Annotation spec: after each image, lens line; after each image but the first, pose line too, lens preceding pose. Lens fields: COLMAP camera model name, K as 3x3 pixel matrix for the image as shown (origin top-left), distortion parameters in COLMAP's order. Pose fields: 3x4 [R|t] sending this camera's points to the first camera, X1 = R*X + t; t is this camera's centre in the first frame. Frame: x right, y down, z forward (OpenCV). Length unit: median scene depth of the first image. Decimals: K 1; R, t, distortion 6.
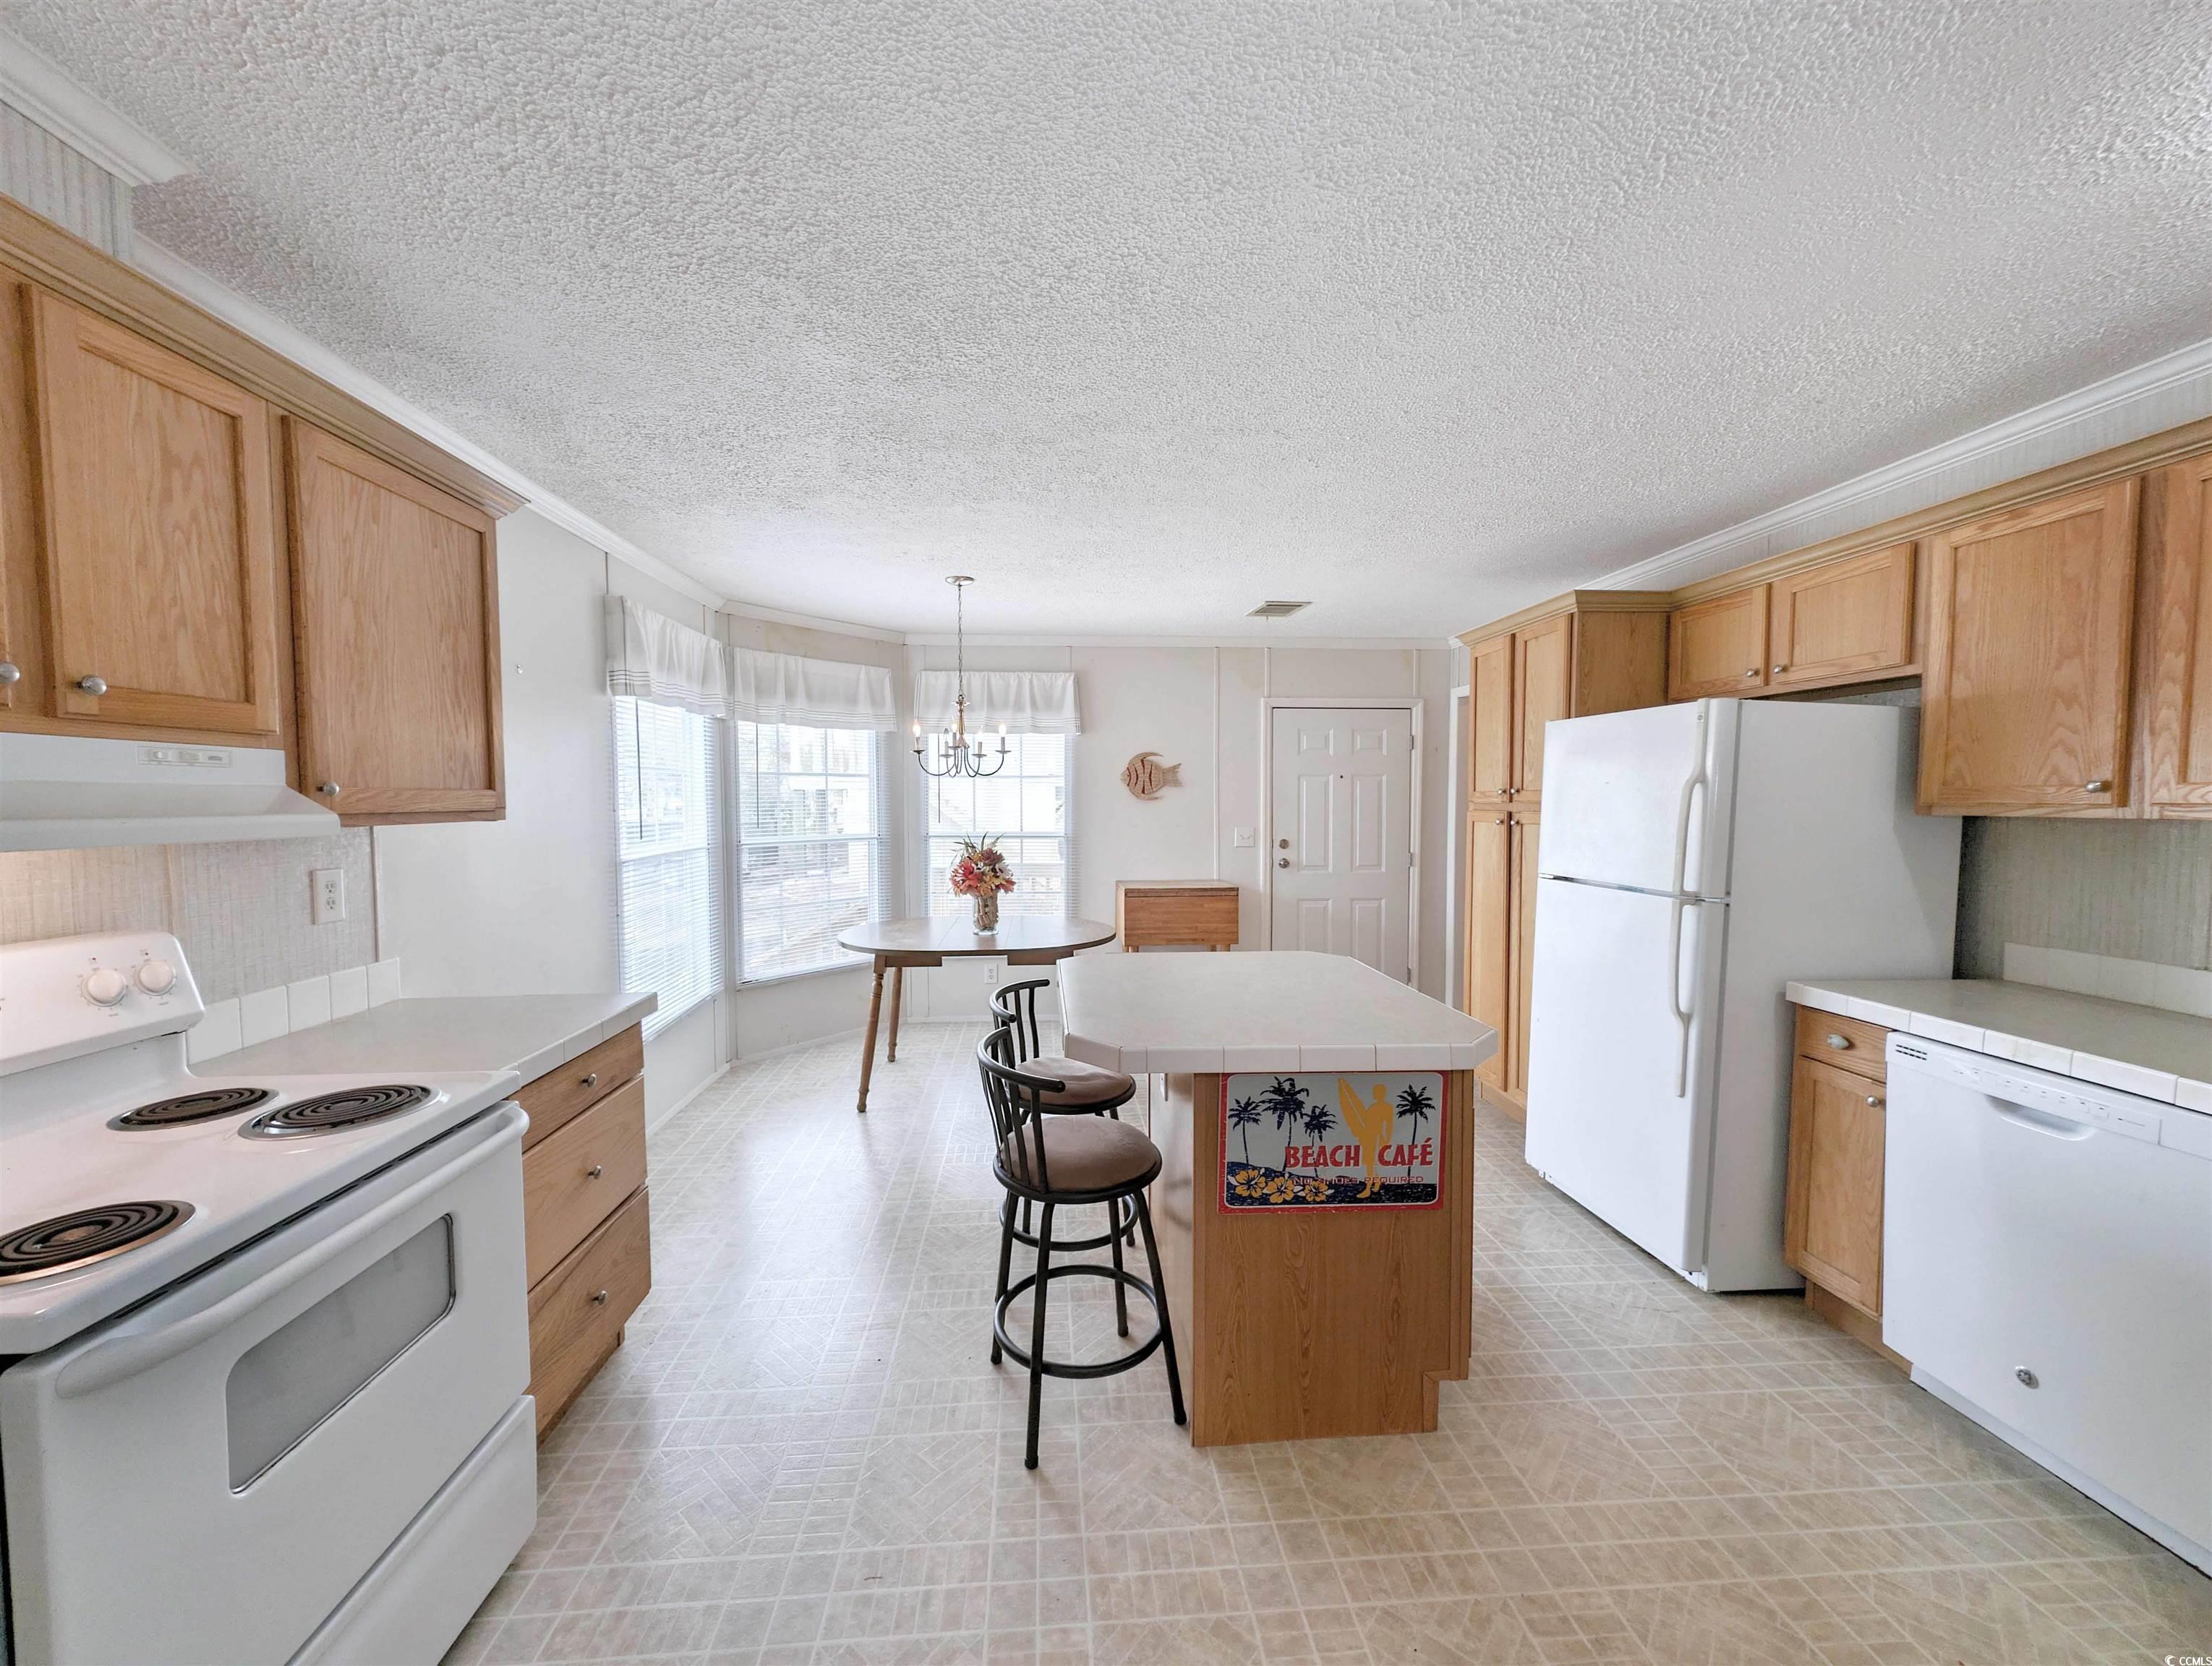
lens RADIAL K [[830.3, 0, 1093.8], [0, 830.3, 838.6], [0, 0, 1]] dist [0.013664, -0.007732]
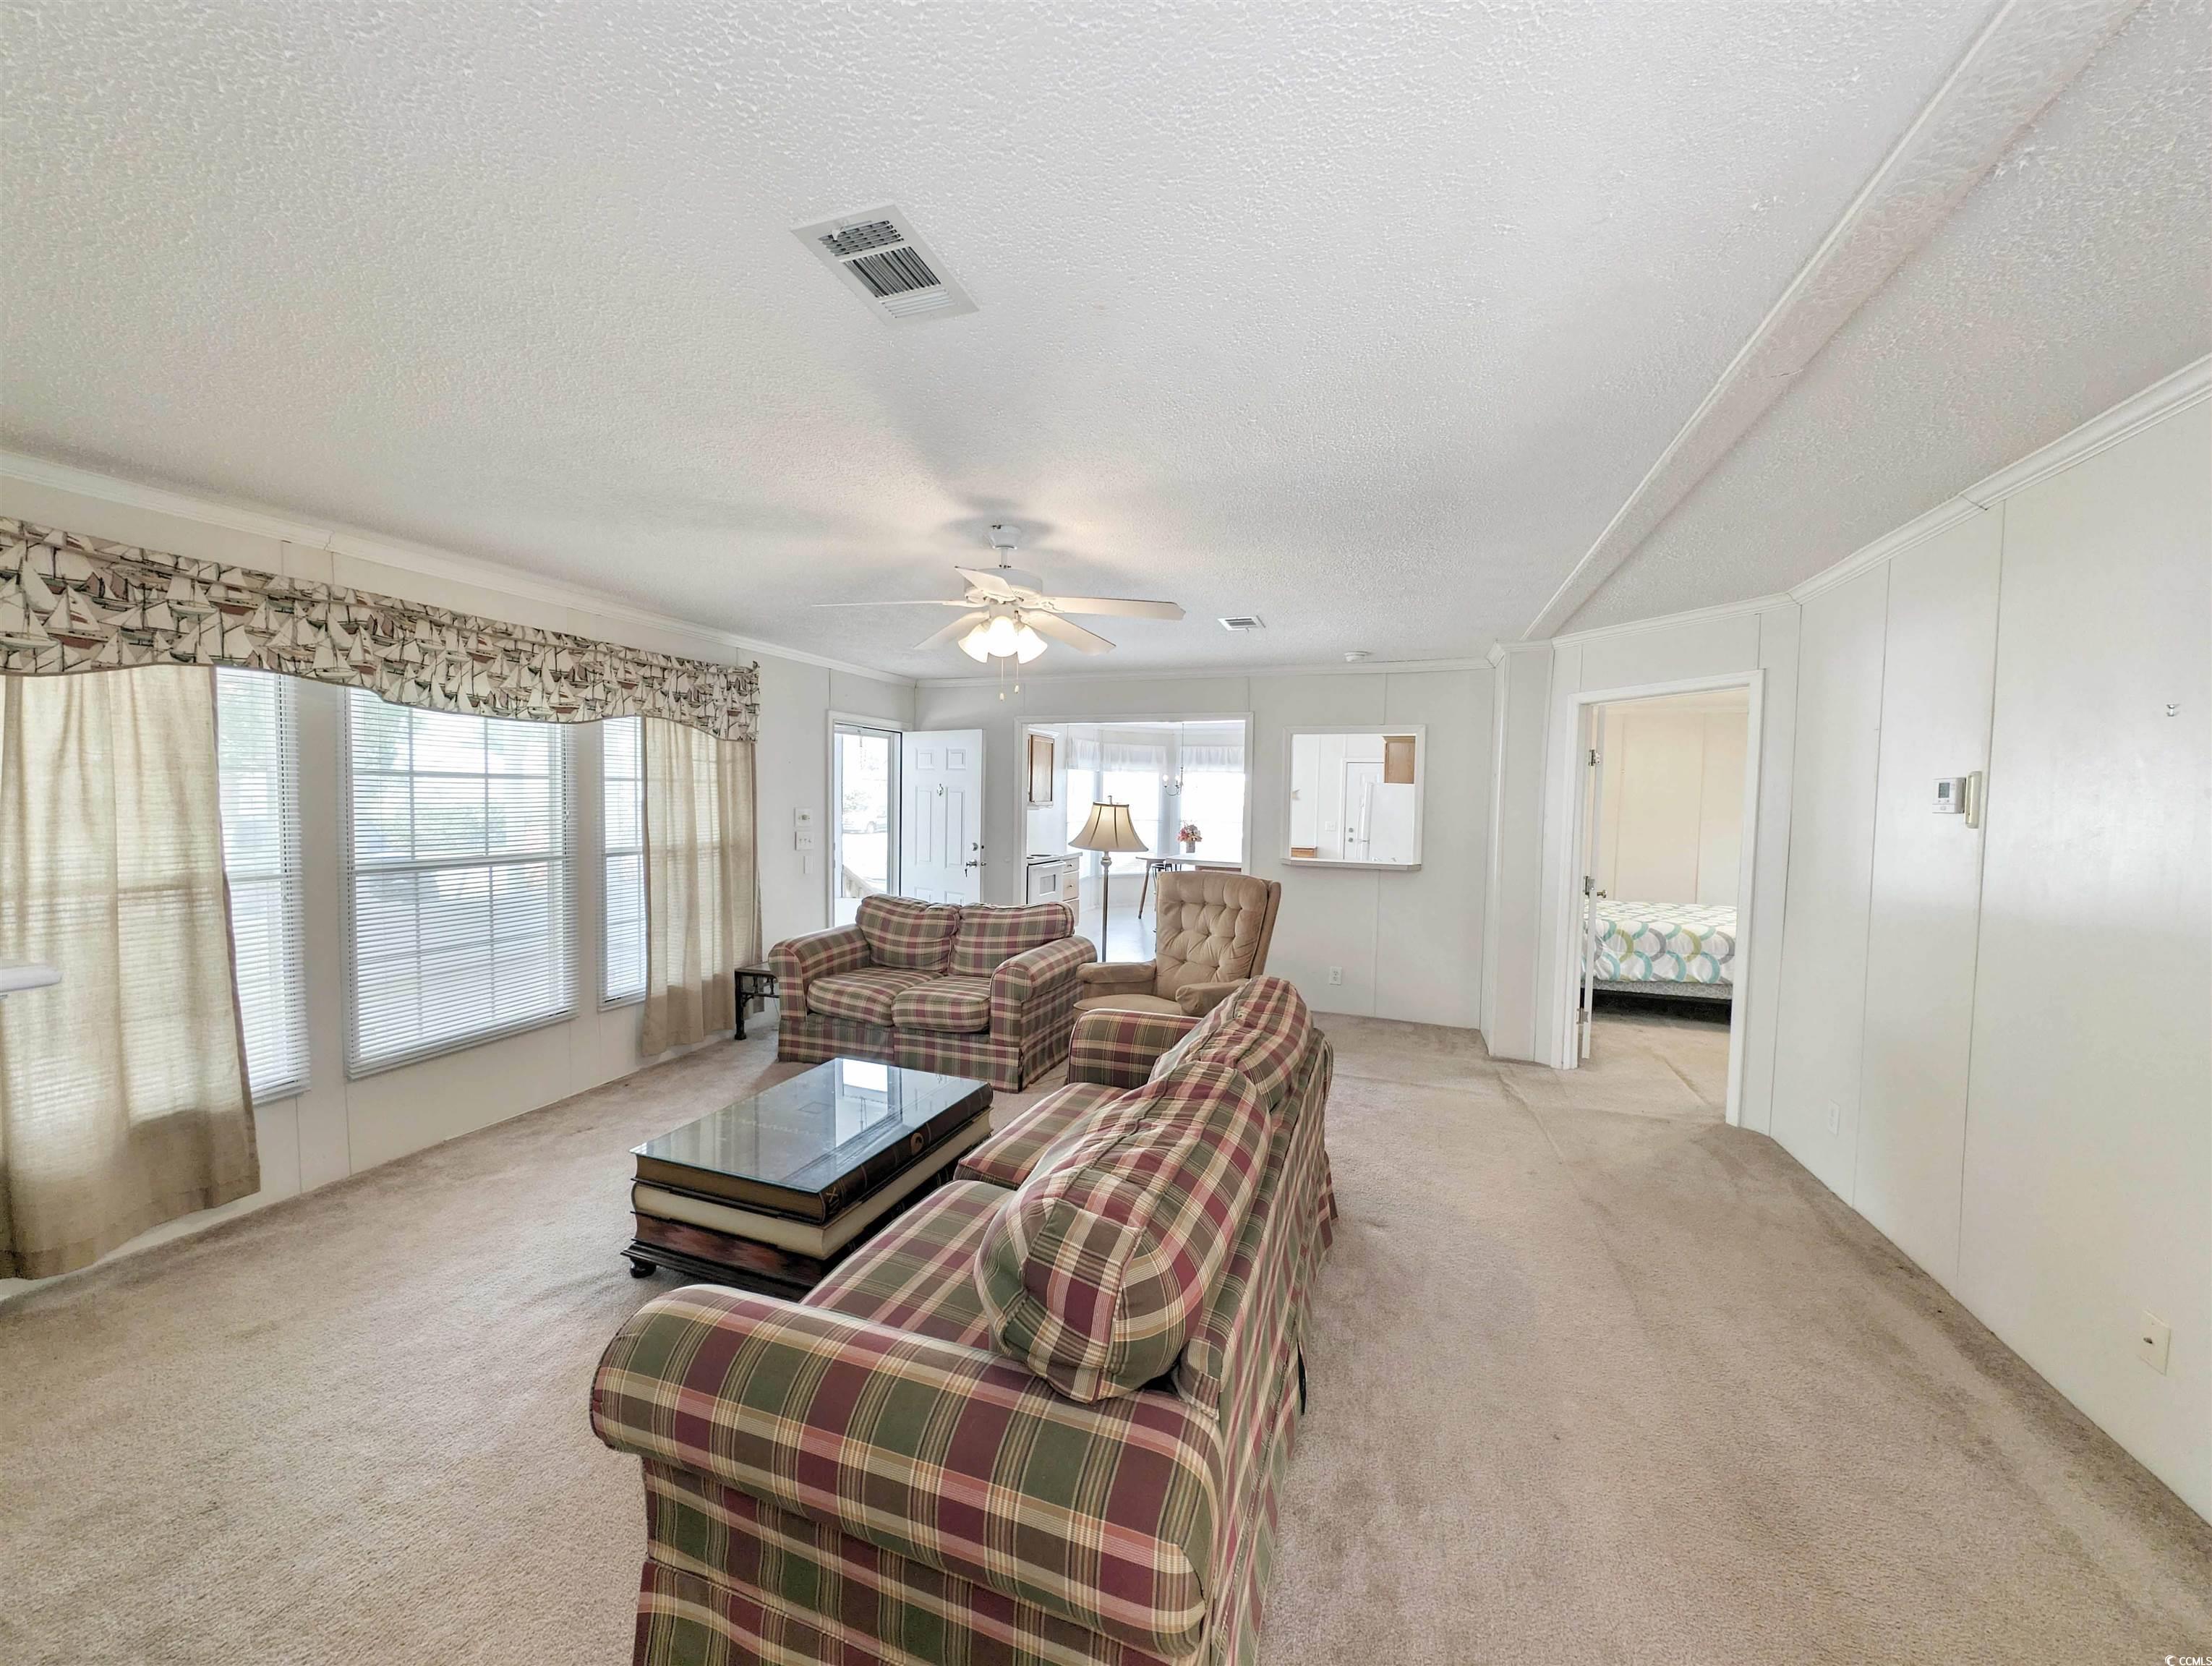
lens RADIAL K [[830.9, 0, 1106.0], [0, 830.9, 833.0], [0, 0, 1]] dist [0.001763, -0.000148]
pose [[0.918084, 0.040146, -0.394348, 0.526986], [-0.041645, 0.999121, 0.004759, 0.031726], [0.394193, 0.012053, 0.918949, -1.194367]]
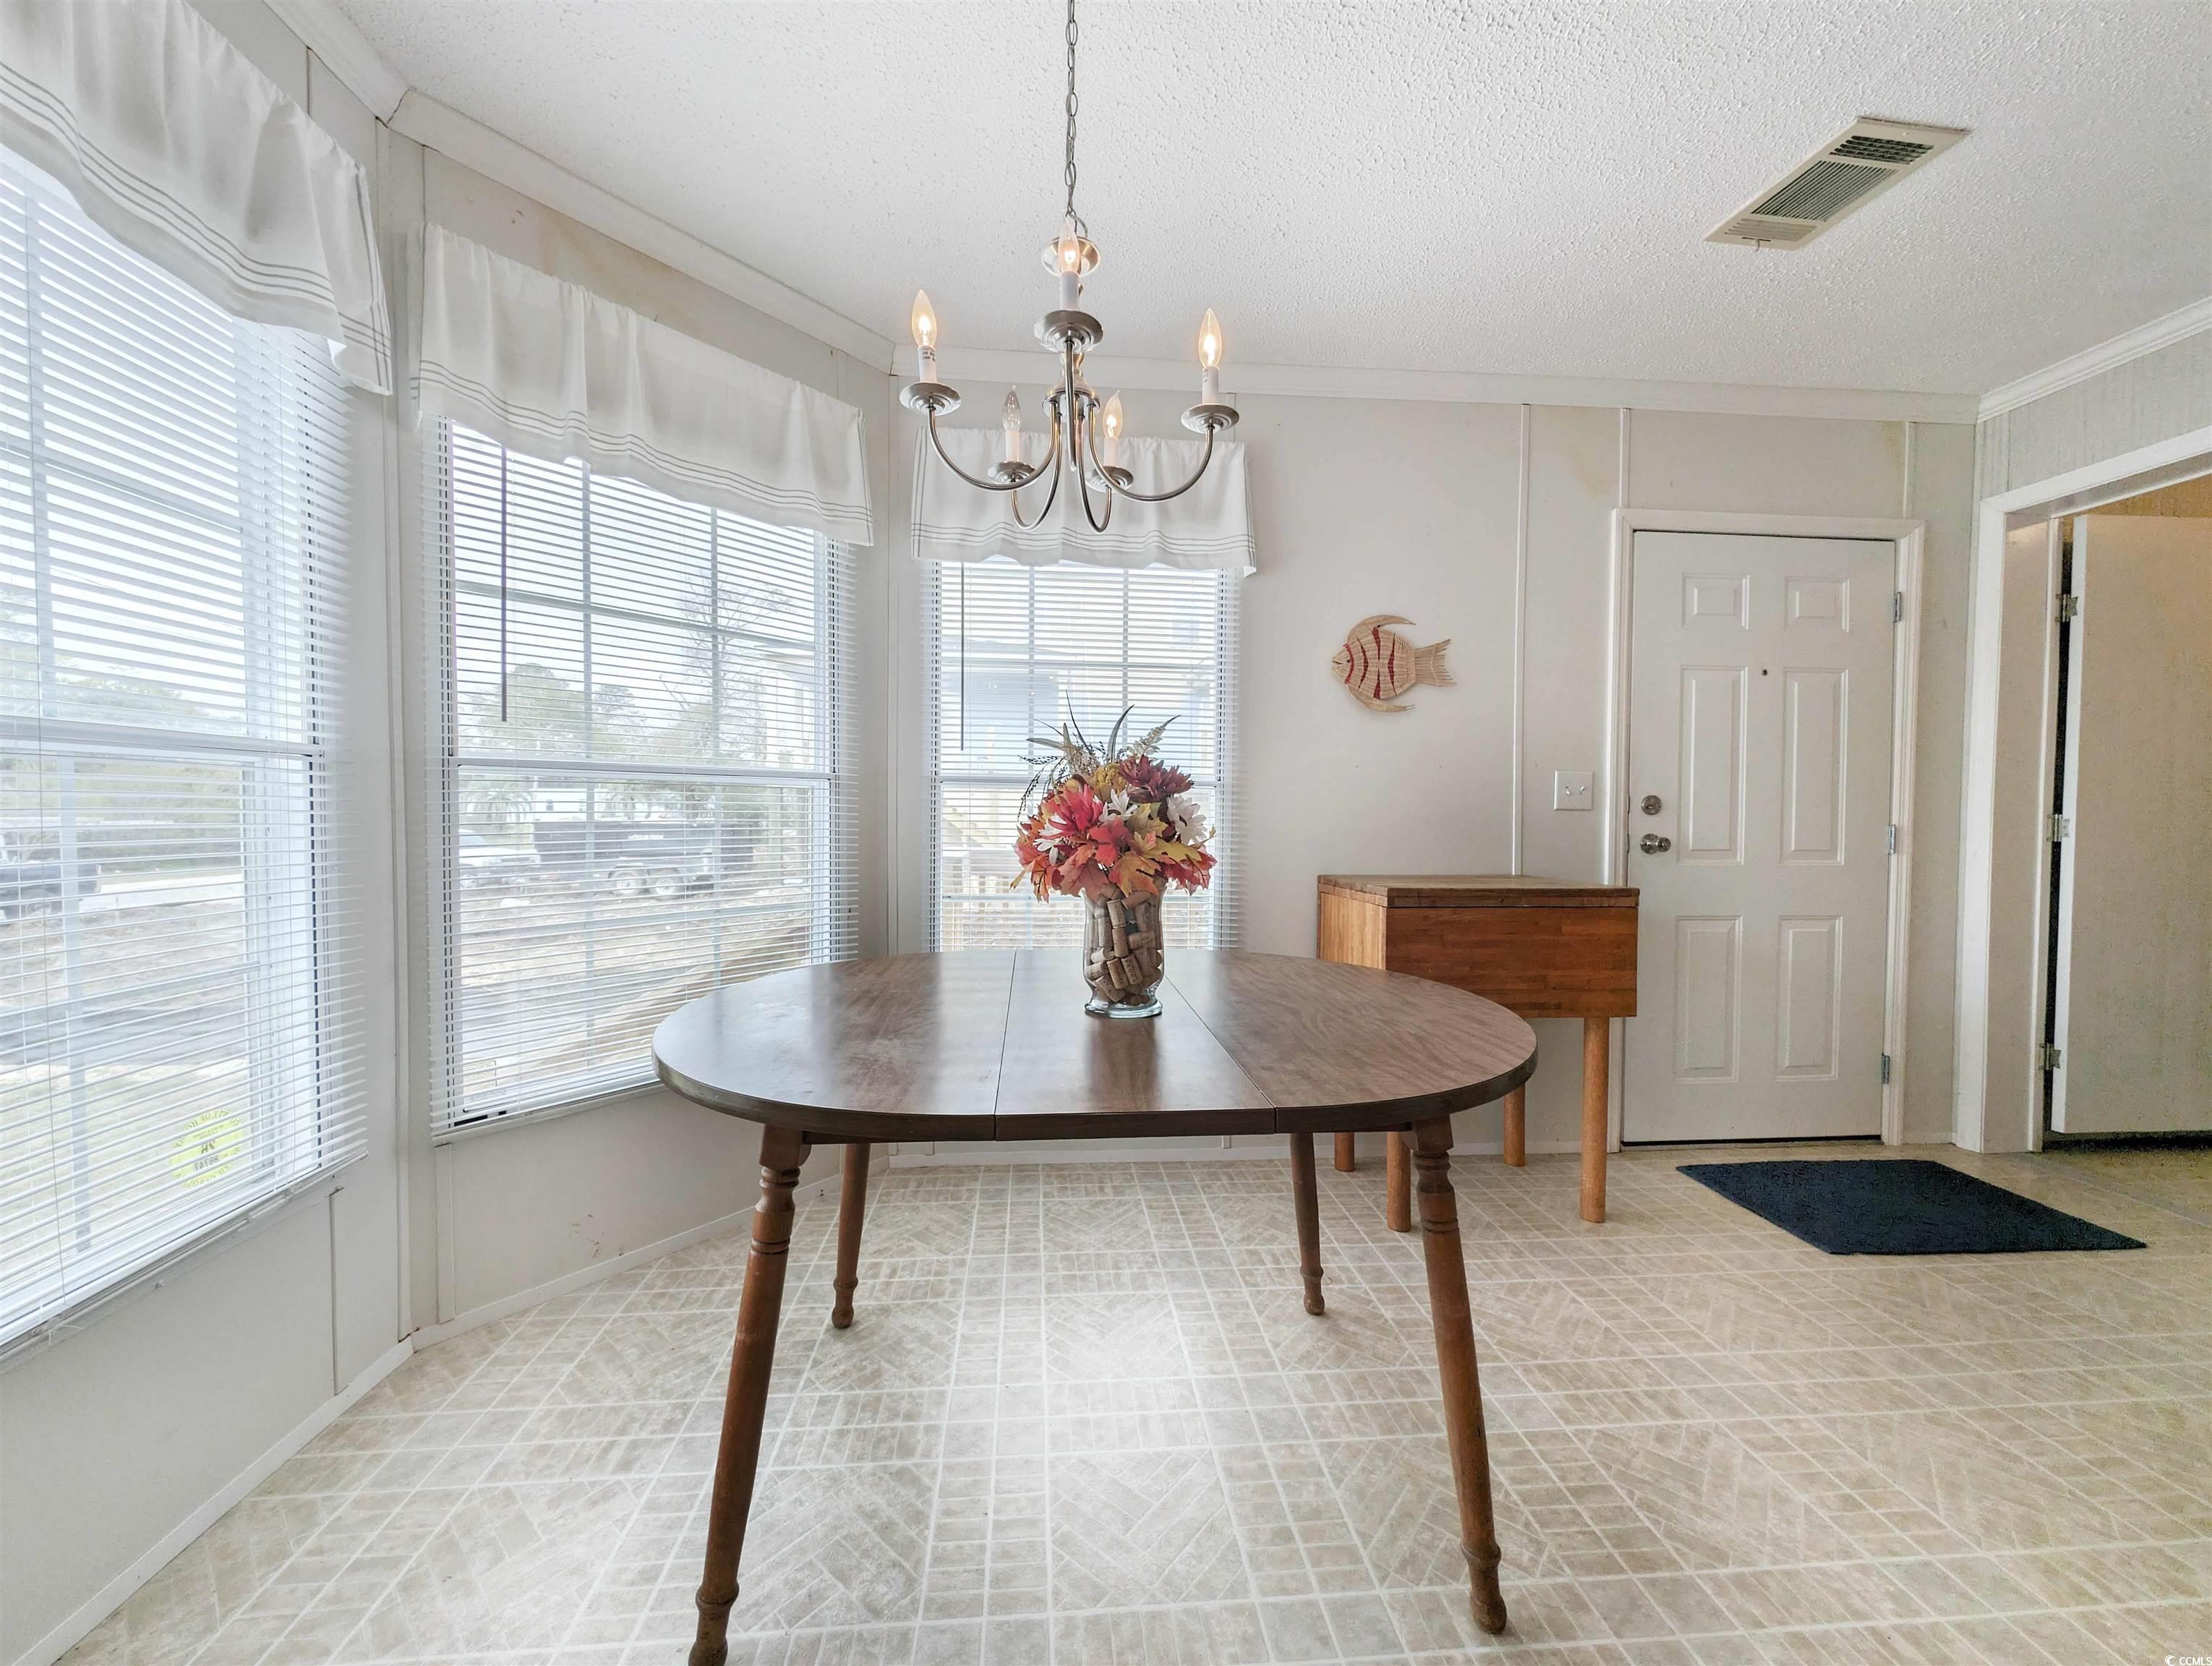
lens RADIAL K [[830.3, 0, 1093.8], [0, 830.3, 838.6], [0, 0, 1]] dist [0.013664, -0.007732]
pose [[0.999883, 0.009788, 0.011741, -0.122468], [-0.009578, 0.999795, -0.017831, 0.042331], [-0.011913, 0.017716, 0.999772, 0.557439]]
